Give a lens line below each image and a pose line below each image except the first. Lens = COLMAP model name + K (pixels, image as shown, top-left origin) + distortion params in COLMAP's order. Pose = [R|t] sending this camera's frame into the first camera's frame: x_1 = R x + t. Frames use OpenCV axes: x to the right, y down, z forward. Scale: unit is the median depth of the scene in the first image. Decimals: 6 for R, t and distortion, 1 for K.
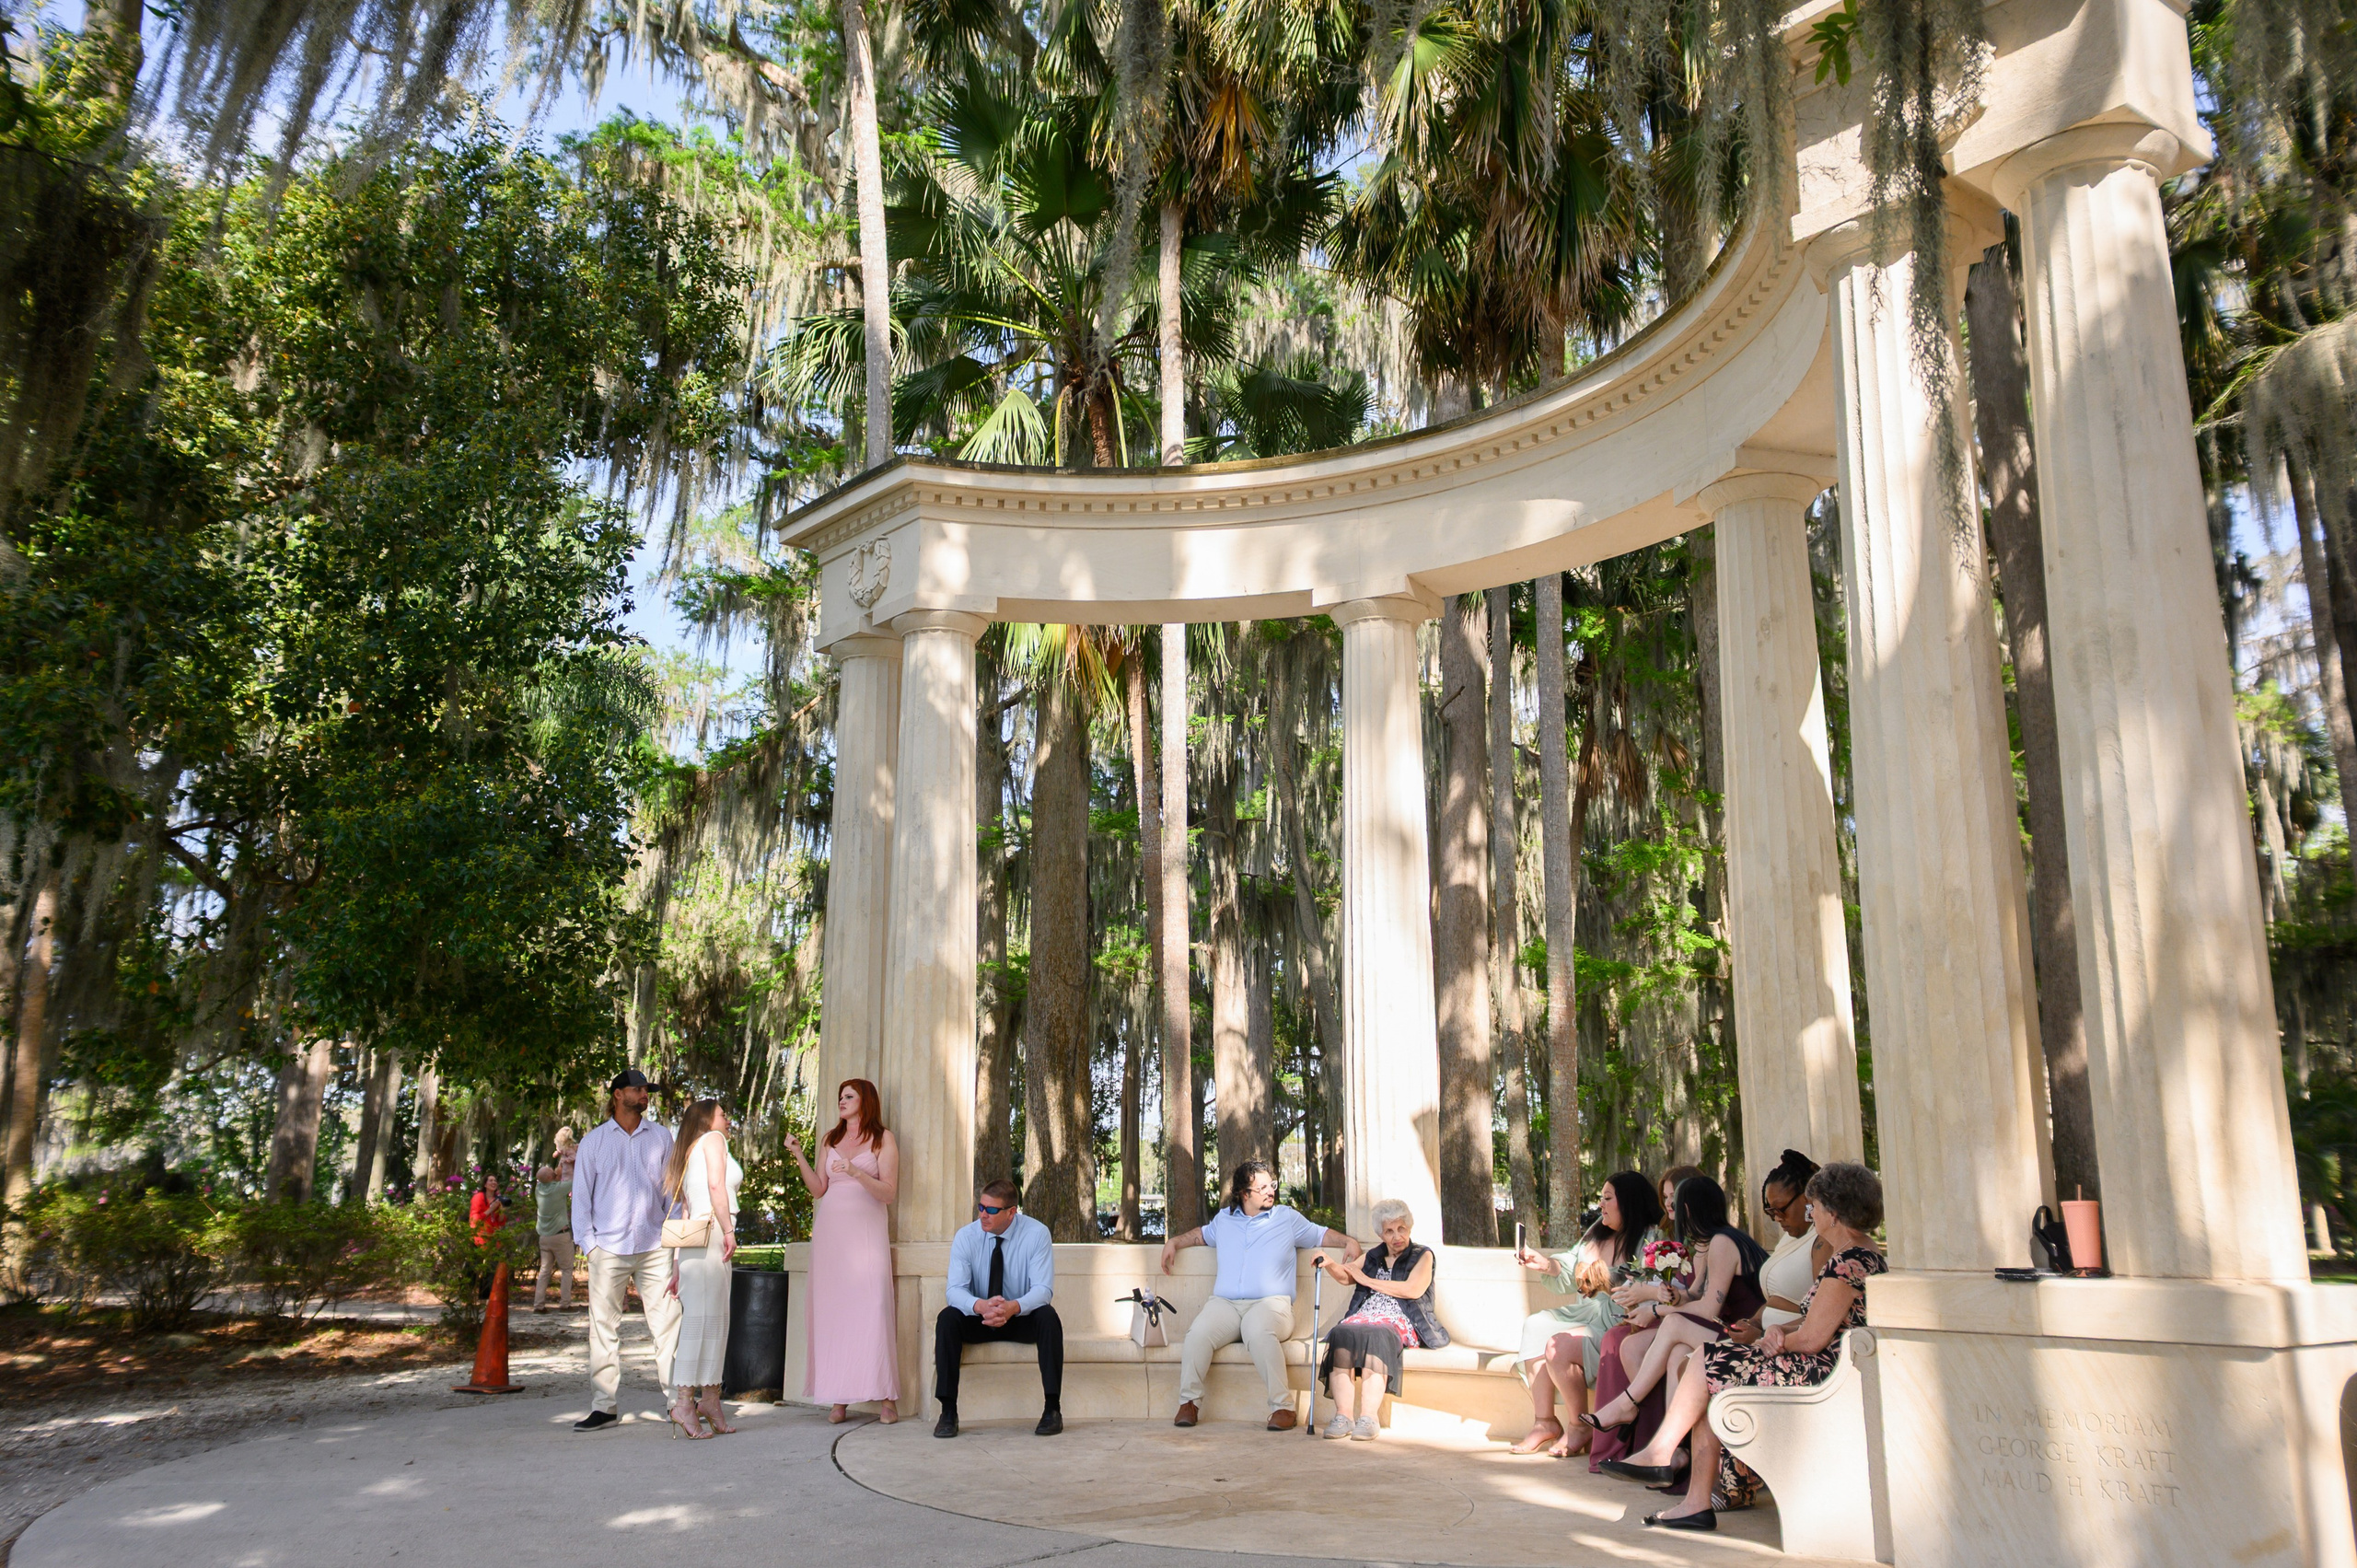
lens RADIAL K [[1946.5, 0, 1214.8], [0, 1946.5, 775.2], [0, 0, 1]] dist [0.006607, 0.005215]
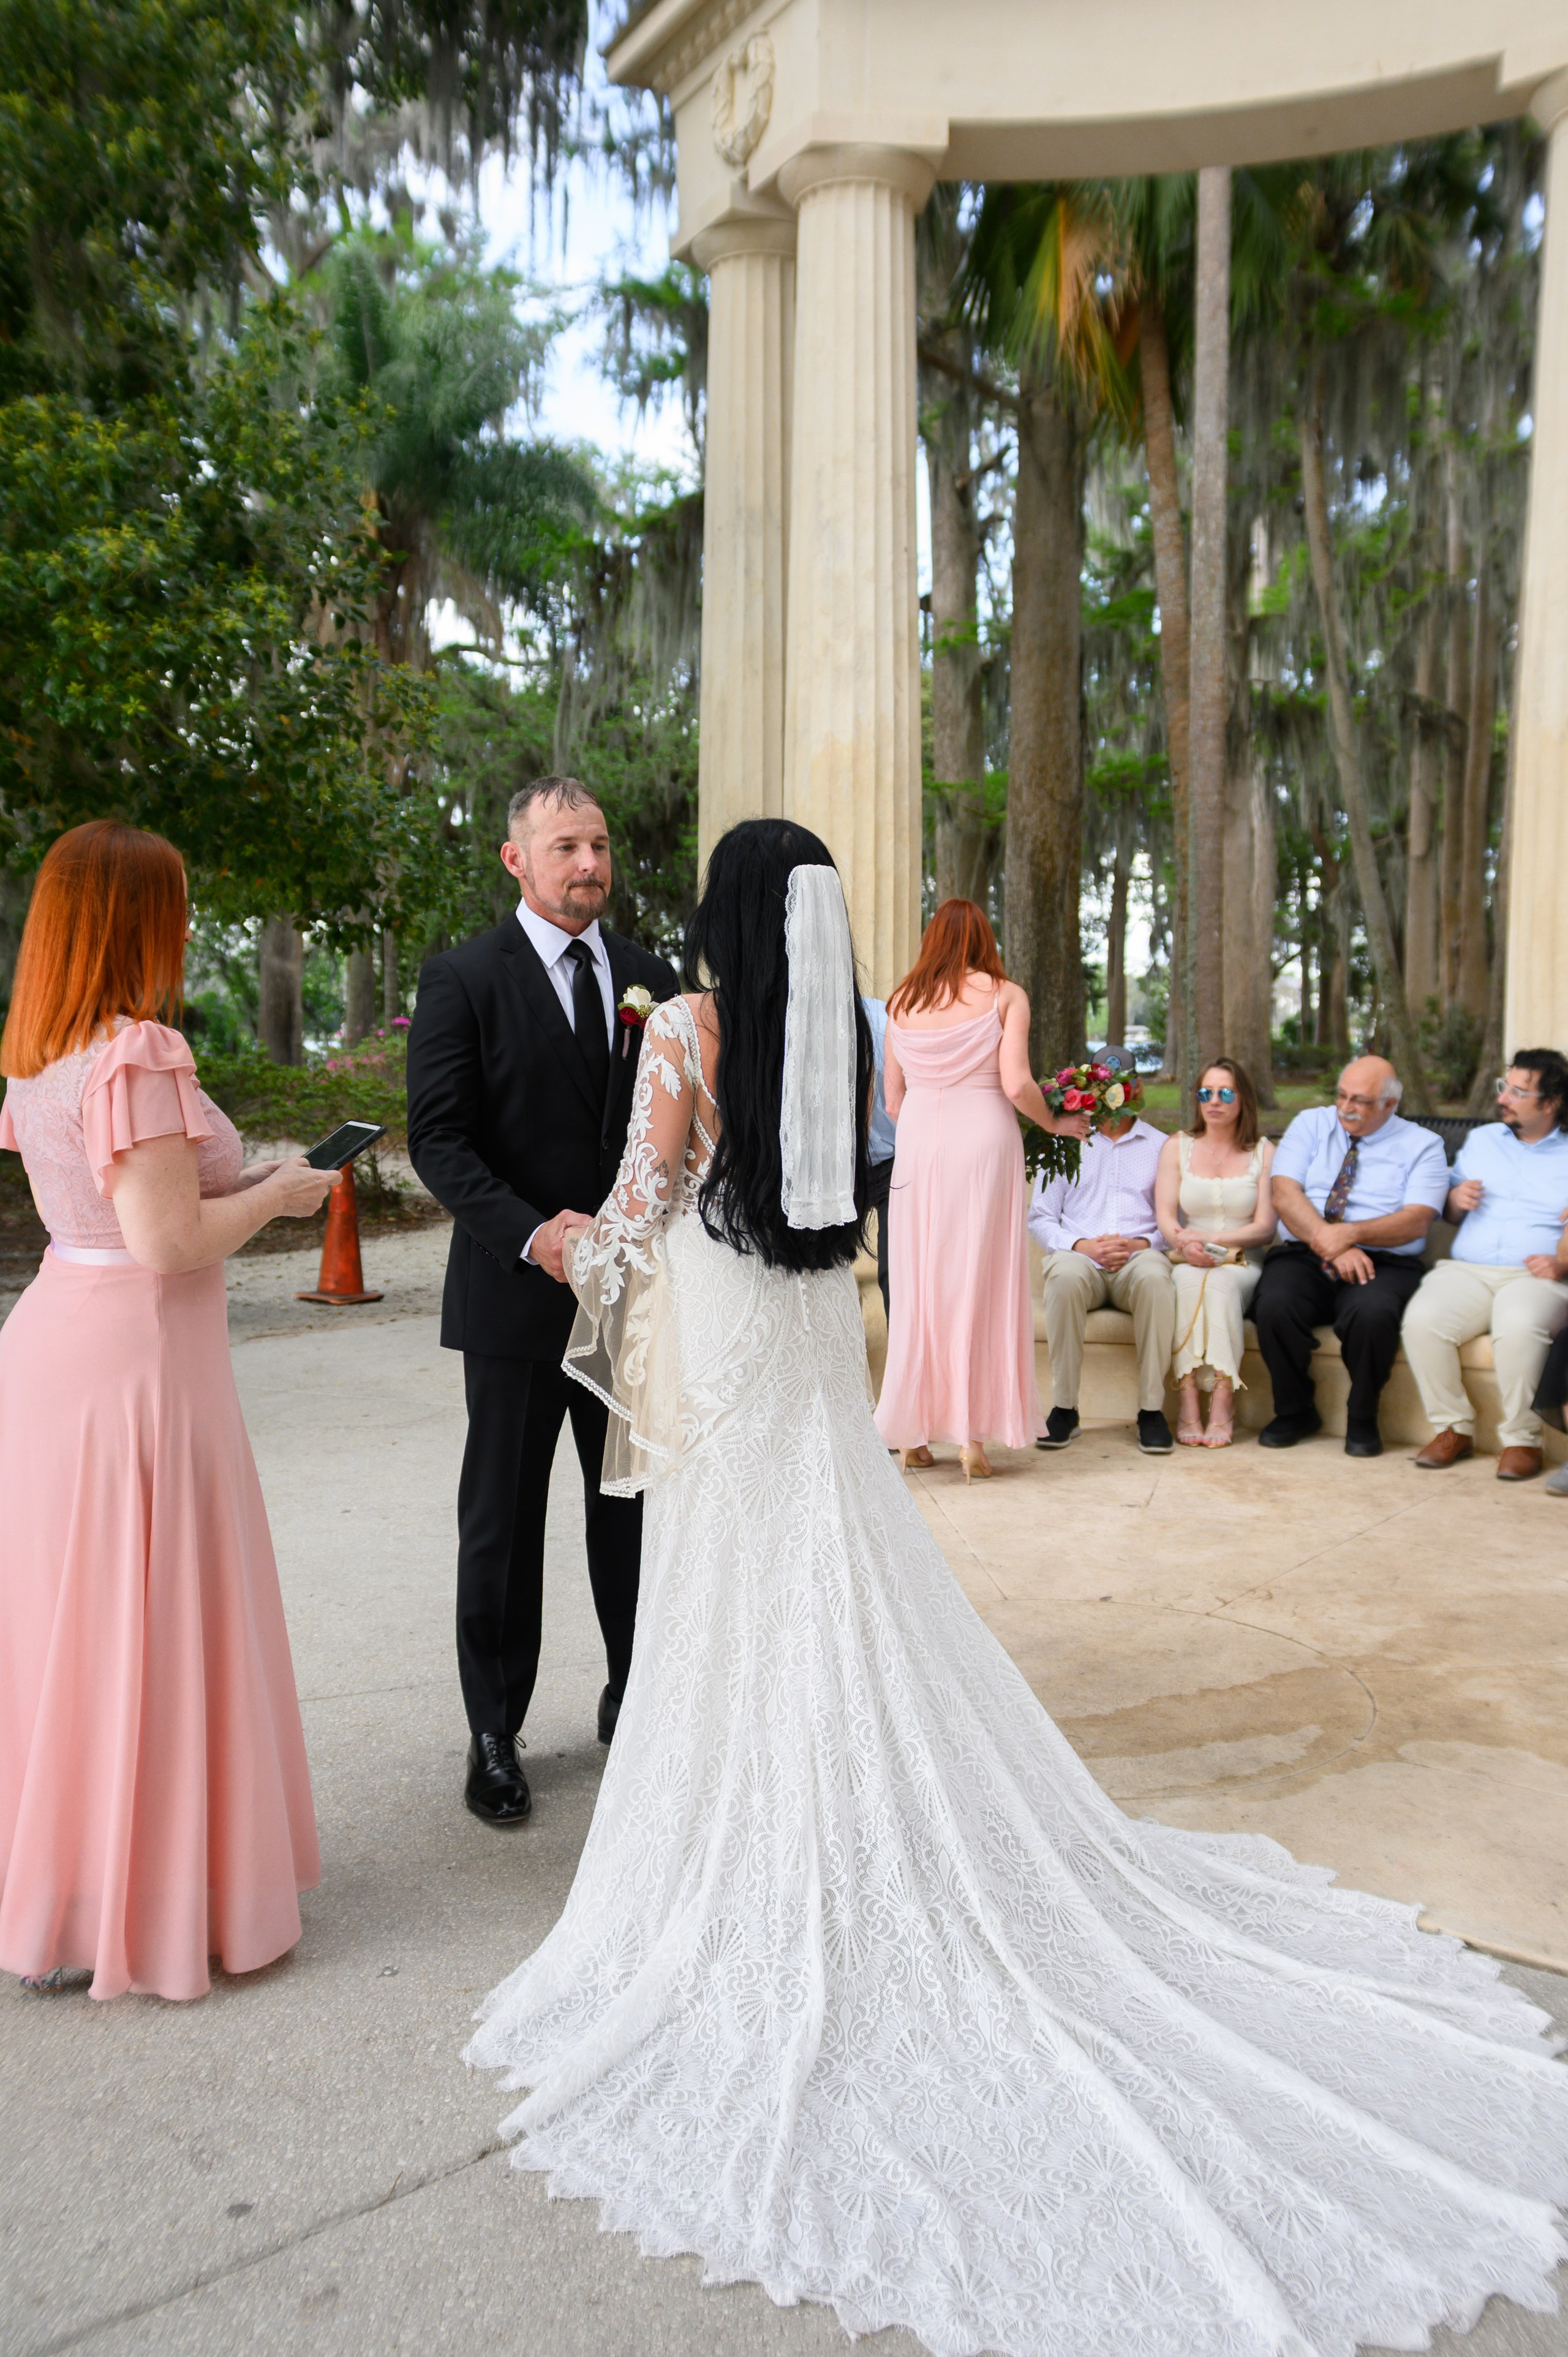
lens RADIAL K [[1866.9, 0, 847.8], [0, 1866.9, 1175.8], [0, 0, 1]] dist [-0.007848, 0.001952]
pose [[0.983597, 0.021648, -0.179074, -0.023932], [0.031420, 0.957033, 0.288272, 0.040640], [0.177620, -0.289170, 0.940655, 0.271052]]
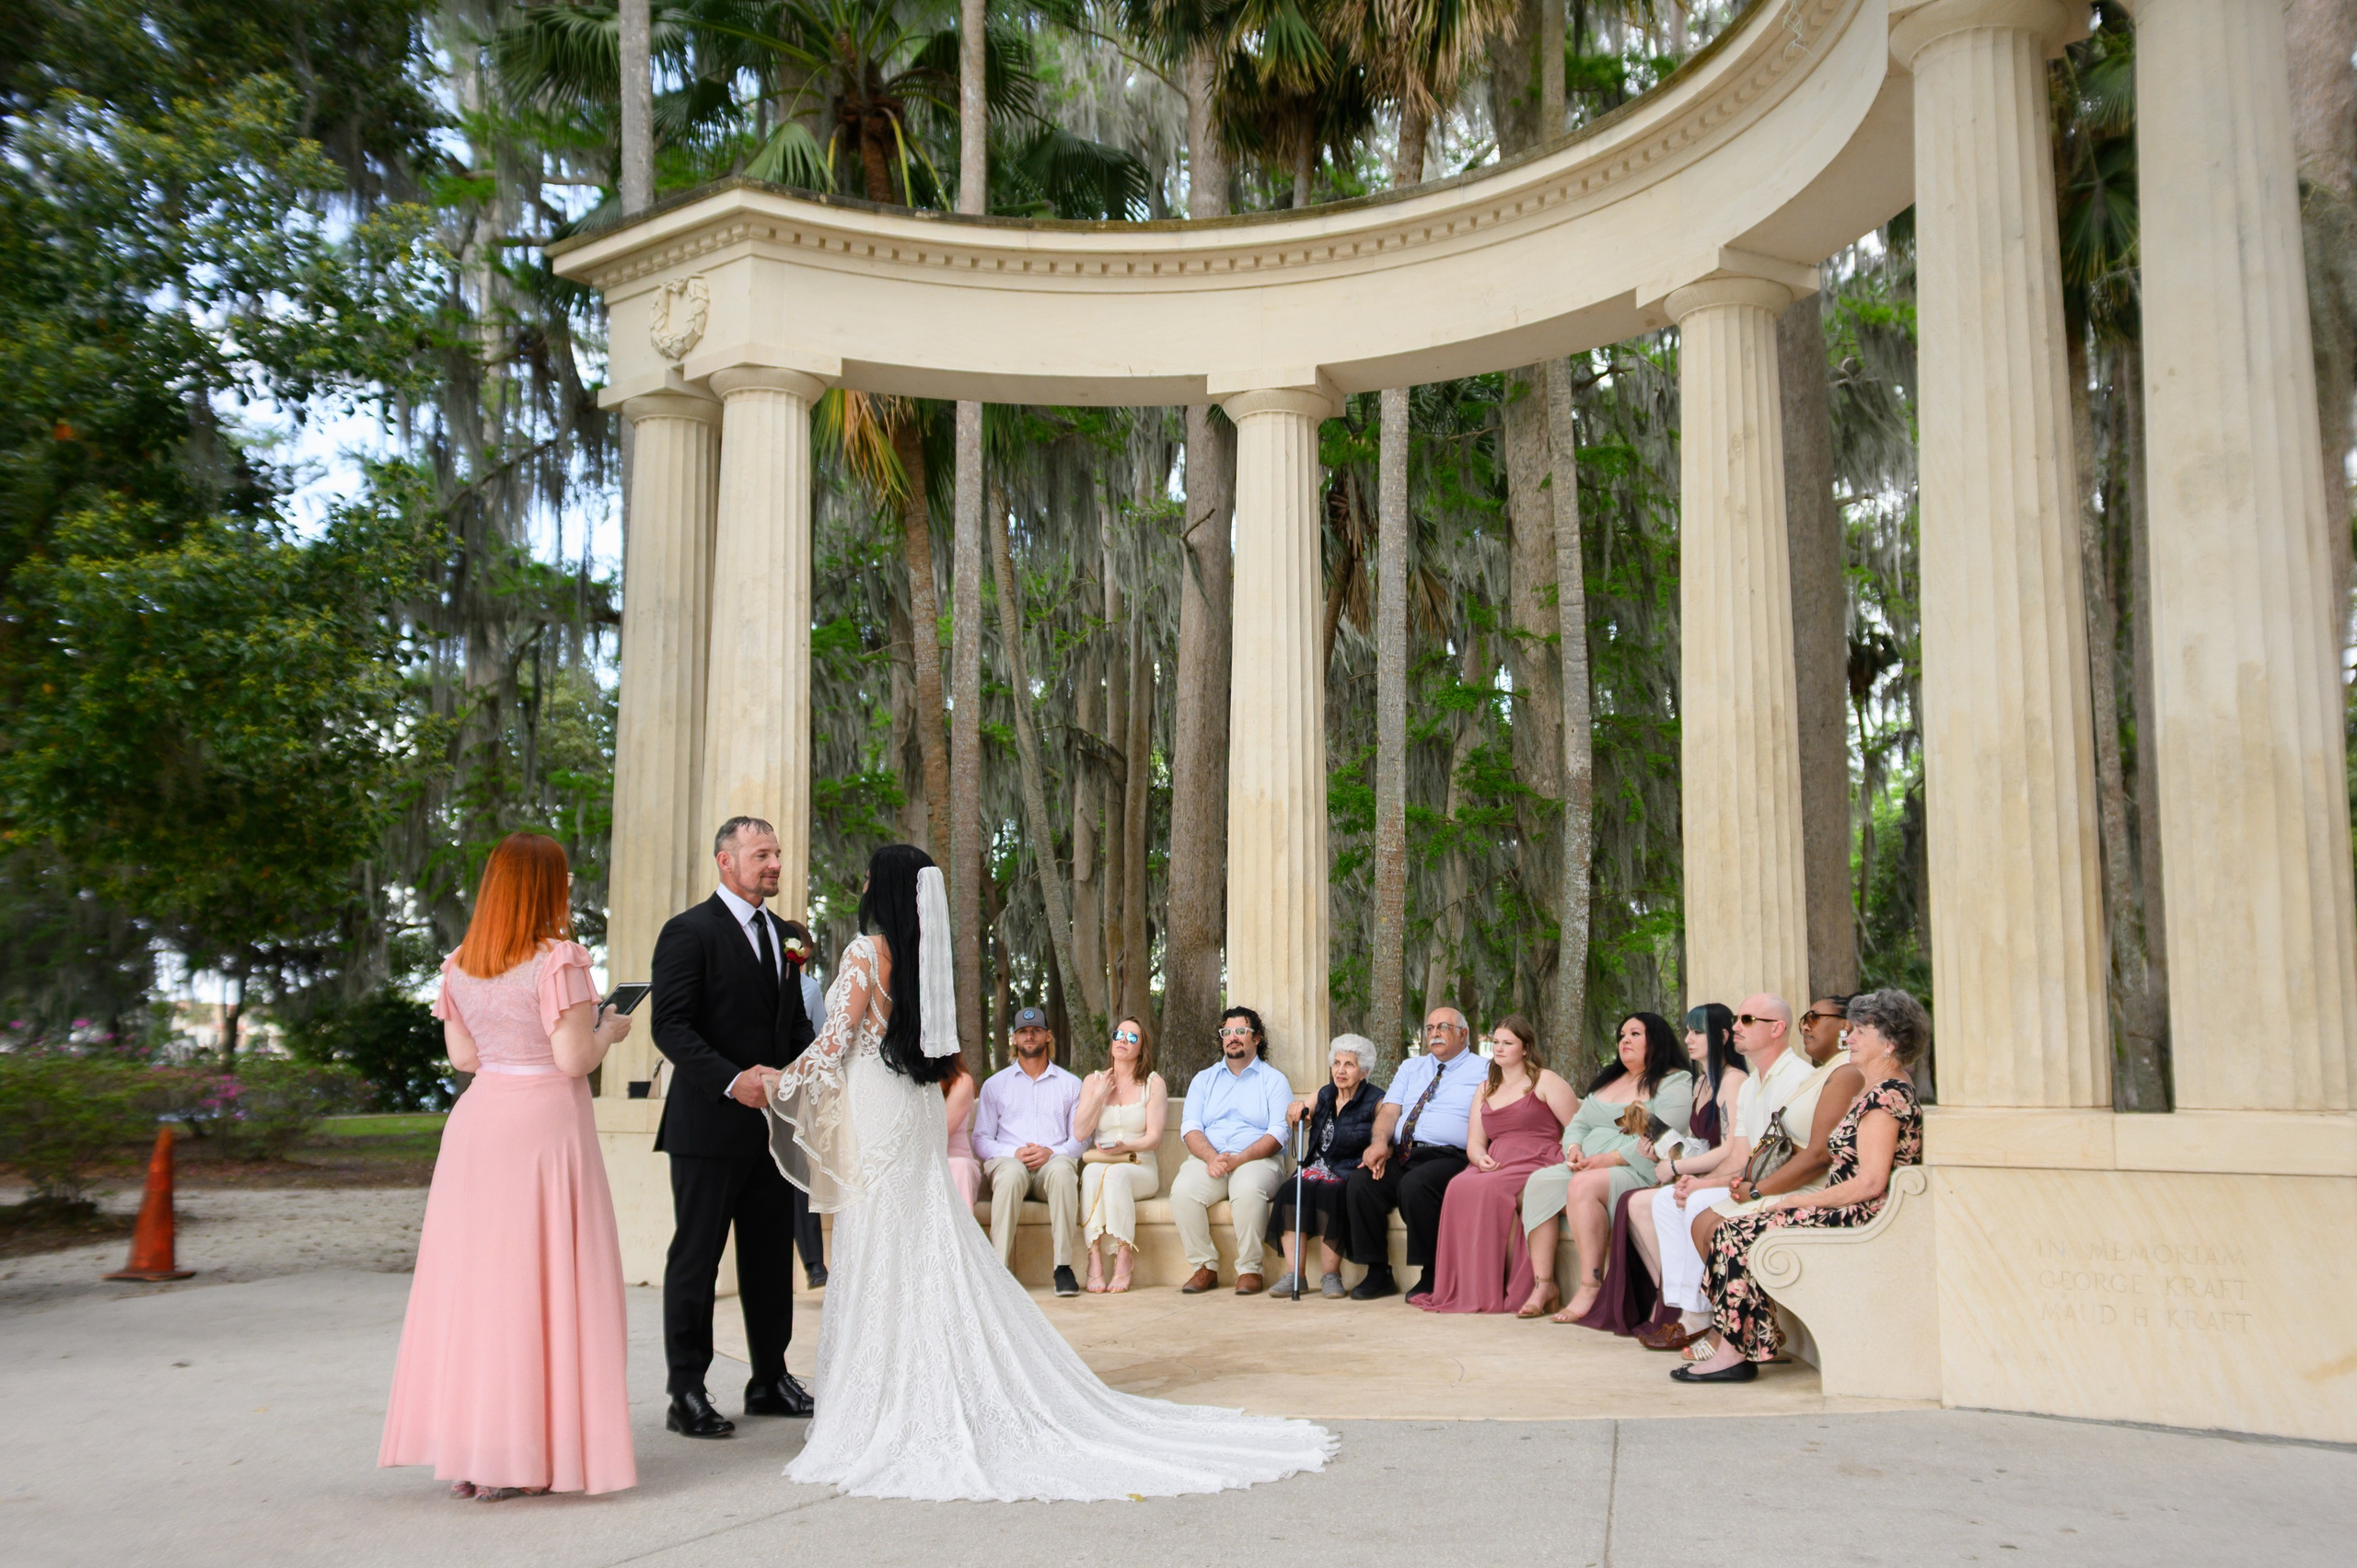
lens RADIAL K [[2092.2, 0, 1302.6], [0, 2092.2, 805.1], [0, 0, 1]] dist [0.006629, 0.006404]
pose [[0.973713, 0.026255, 0.226261, -0.088271], [-0.046613, 0.995281, 0.085107, 0.012695], [-0.222959, -0.093416, 0.970342, 0.030877]]
